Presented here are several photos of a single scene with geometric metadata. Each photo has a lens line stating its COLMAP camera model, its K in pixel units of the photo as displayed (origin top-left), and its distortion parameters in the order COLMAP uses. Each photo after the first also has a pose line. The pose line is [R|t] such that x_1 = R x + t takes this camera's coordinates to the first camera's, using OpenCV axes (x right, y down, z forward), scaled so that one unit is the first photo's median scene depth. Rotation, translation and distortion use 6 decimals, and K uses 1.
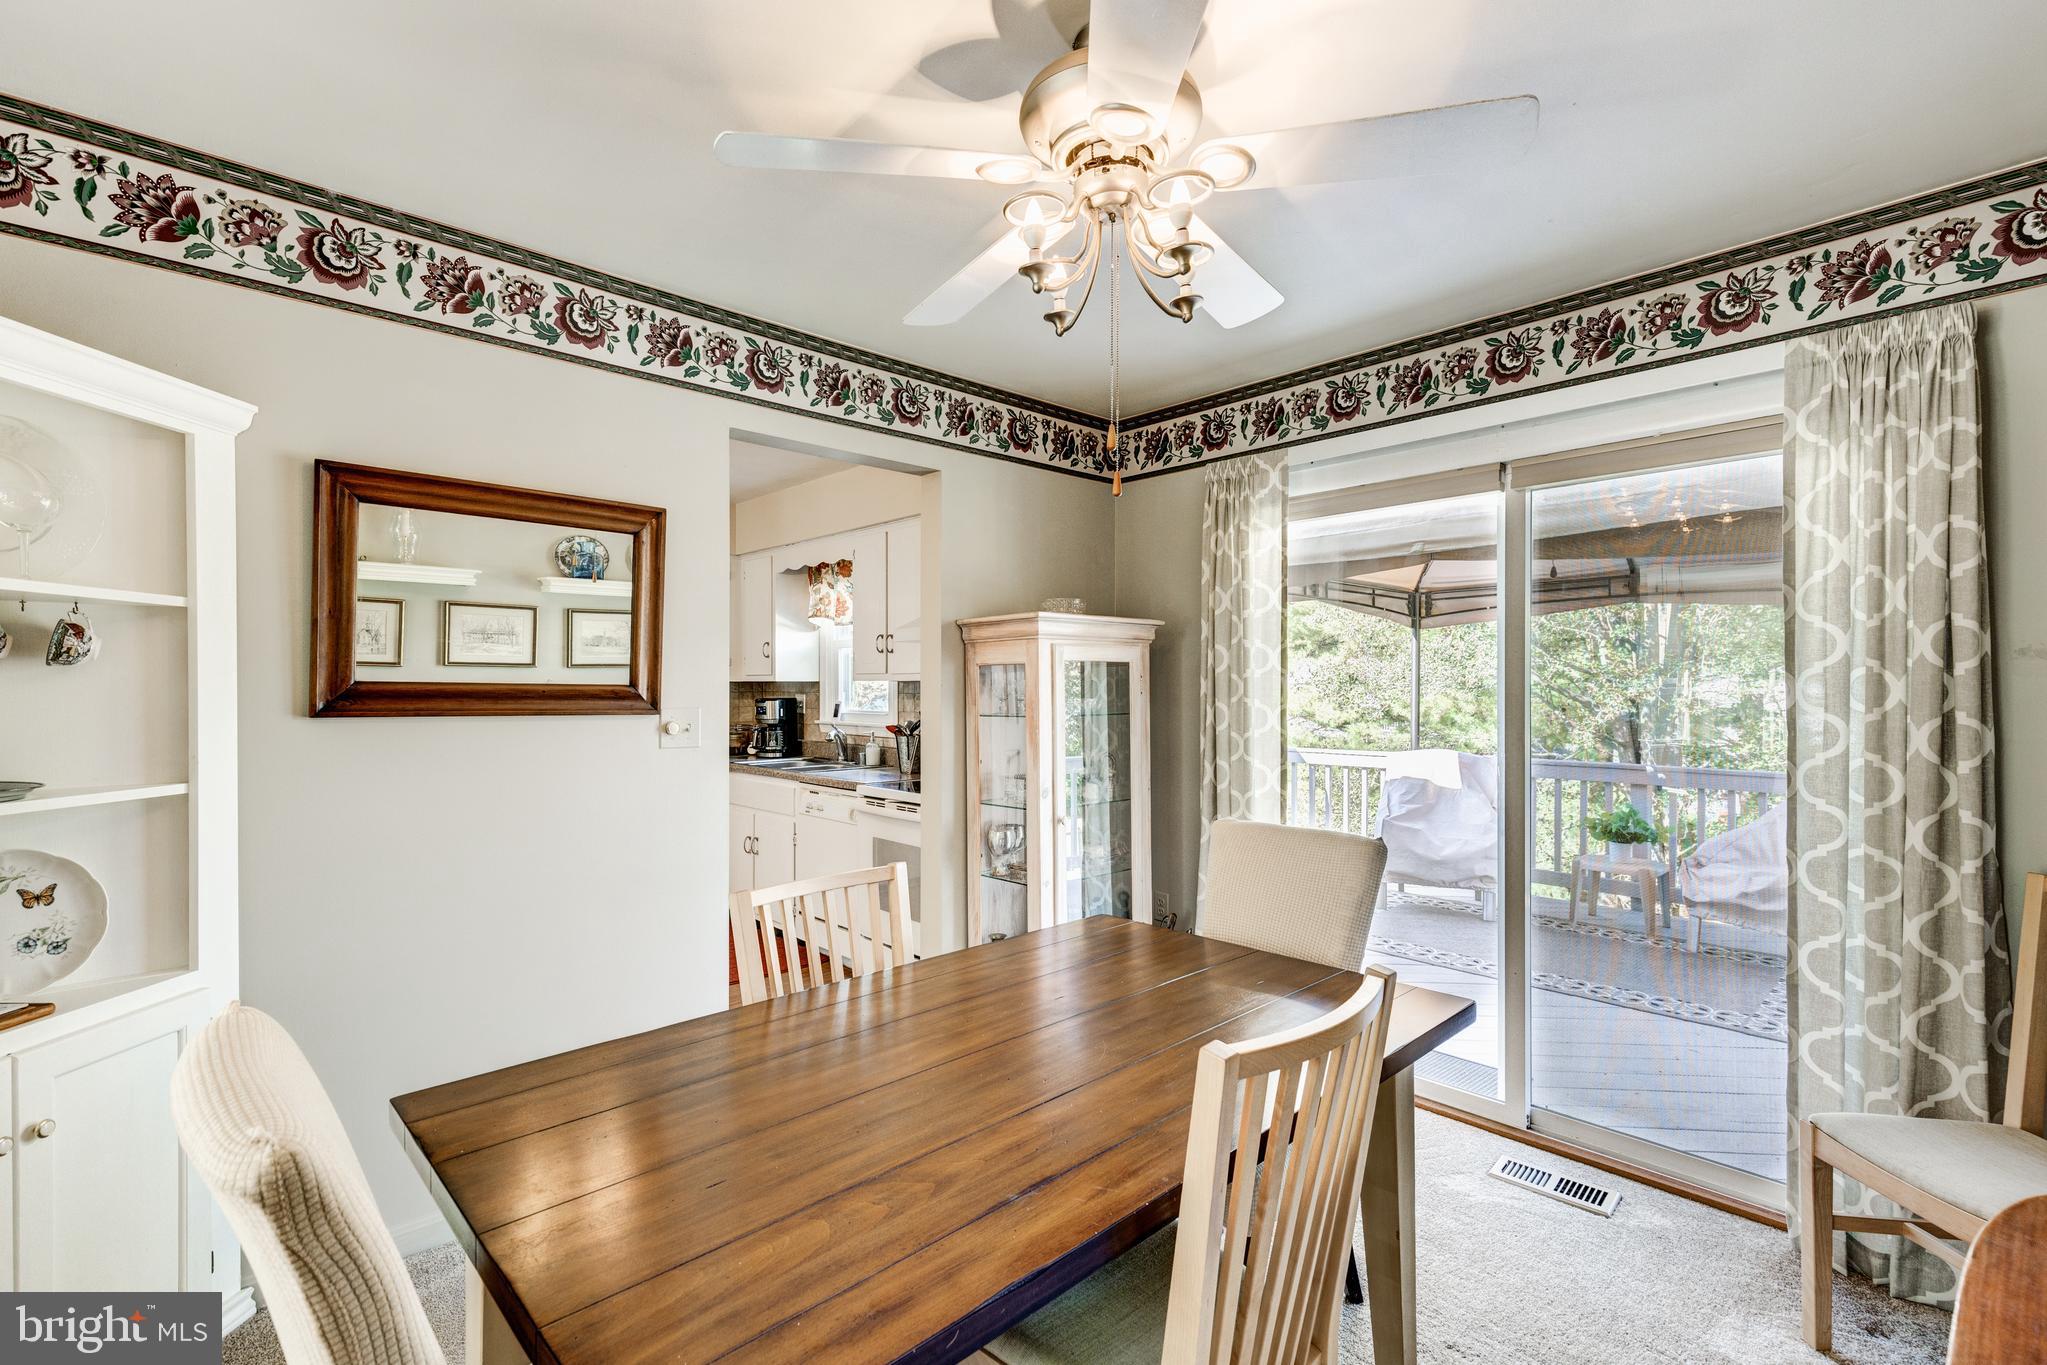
lens RADIAL K [[914.4, 0, 1015.0], [0, 914.4, 684.3], [0, 0, 1]] dist [0.004296, -0.000326]
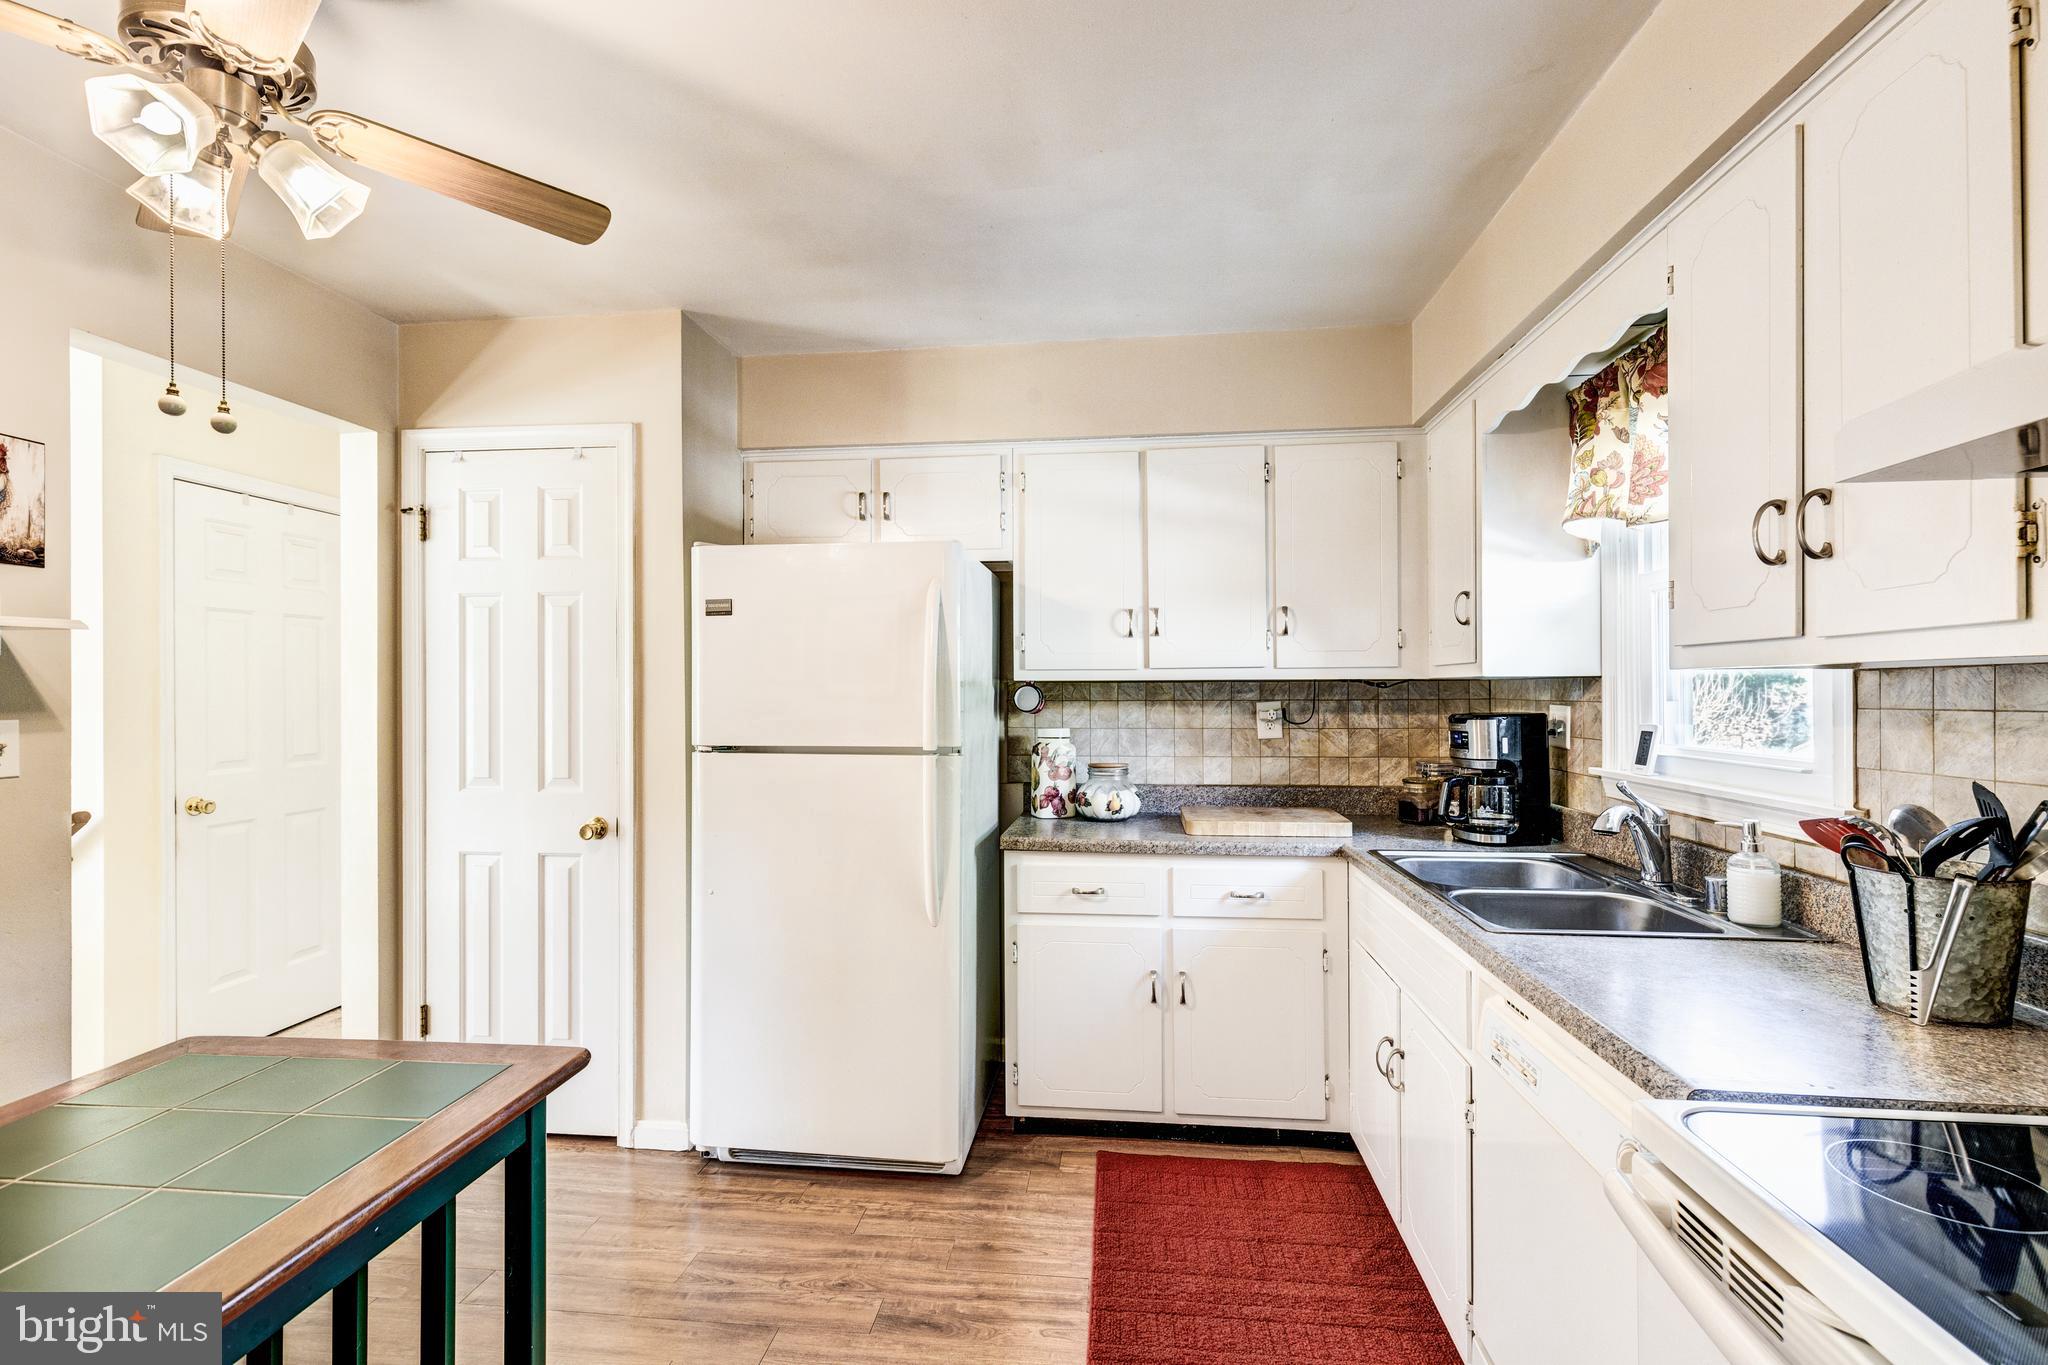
lens RADIAL K [[904.7, 0, 1034.4], [0, 904.7, 689.6], [0, 0, 1]] dist [0.001522, -0.000167]
pose [[0.657914, -0.005319, -0.753075, -0.072855], [0.004031, 0.999986, -0.003541, 0.003924], [0.753083, -0.000706, 0.657926, 0.541355]]
